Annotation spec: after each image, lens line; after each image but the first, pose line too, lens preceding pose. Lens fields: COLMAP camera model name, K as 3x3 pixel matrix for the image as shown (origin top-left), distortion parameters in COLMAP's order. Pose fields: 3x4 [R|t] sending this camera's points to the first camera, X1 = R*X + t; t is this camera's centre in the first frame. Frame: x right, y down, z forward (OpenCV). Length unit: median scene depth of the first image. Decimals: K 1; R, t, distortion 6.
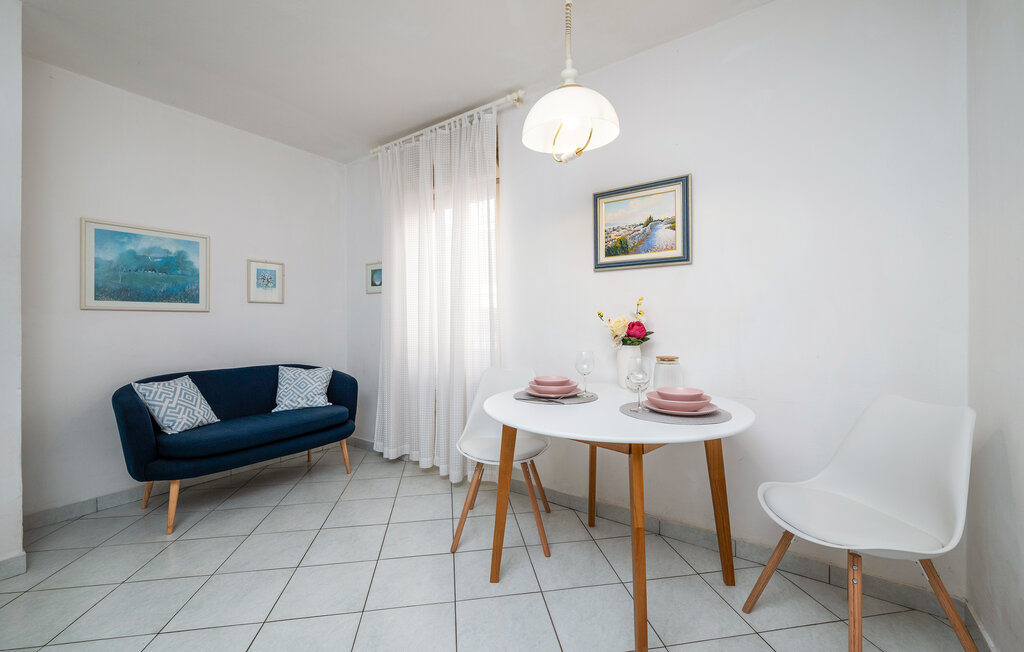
lens RADIAL K [[408.5, 0, 512.0], [0, 408.5, 326.0], [0, 0, 1]] dist [-0.033104, -0.000166]
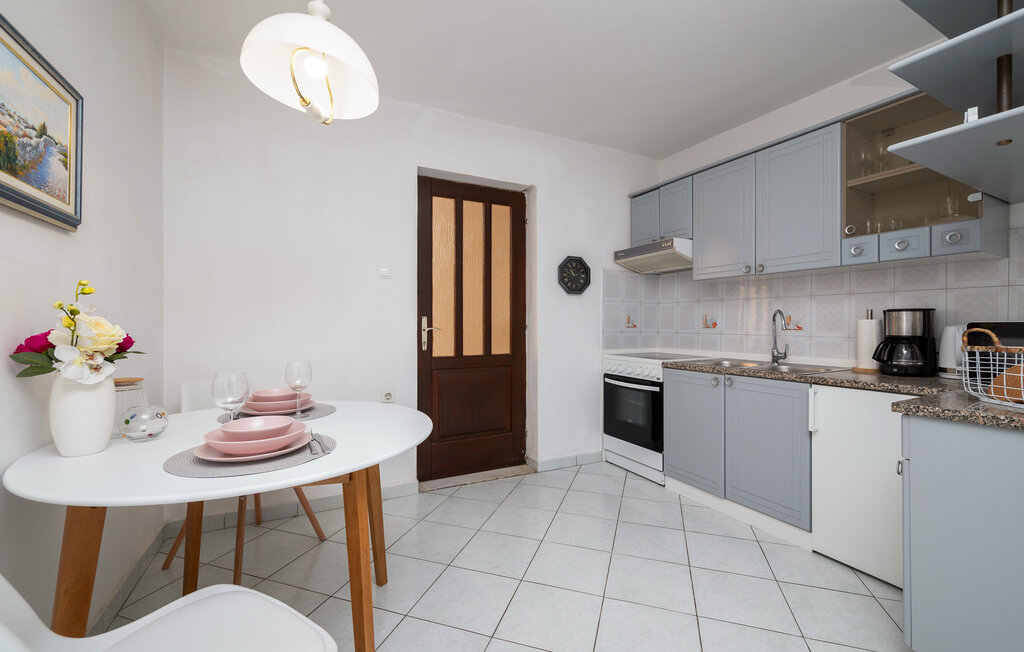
lens RADIAL K [[408.5, 0, 512.0], [0, 408.5, 326.0], [0, 0, 1]] dist [-0.033104, -0.000166]
pose [[-0.884019, -0.007827, 0.467386, -0.432149], [-0.003496, 0.999943, 0.010133, -0.015728], [-0.467438, 0.007324, -0.883996, 1.178732]]
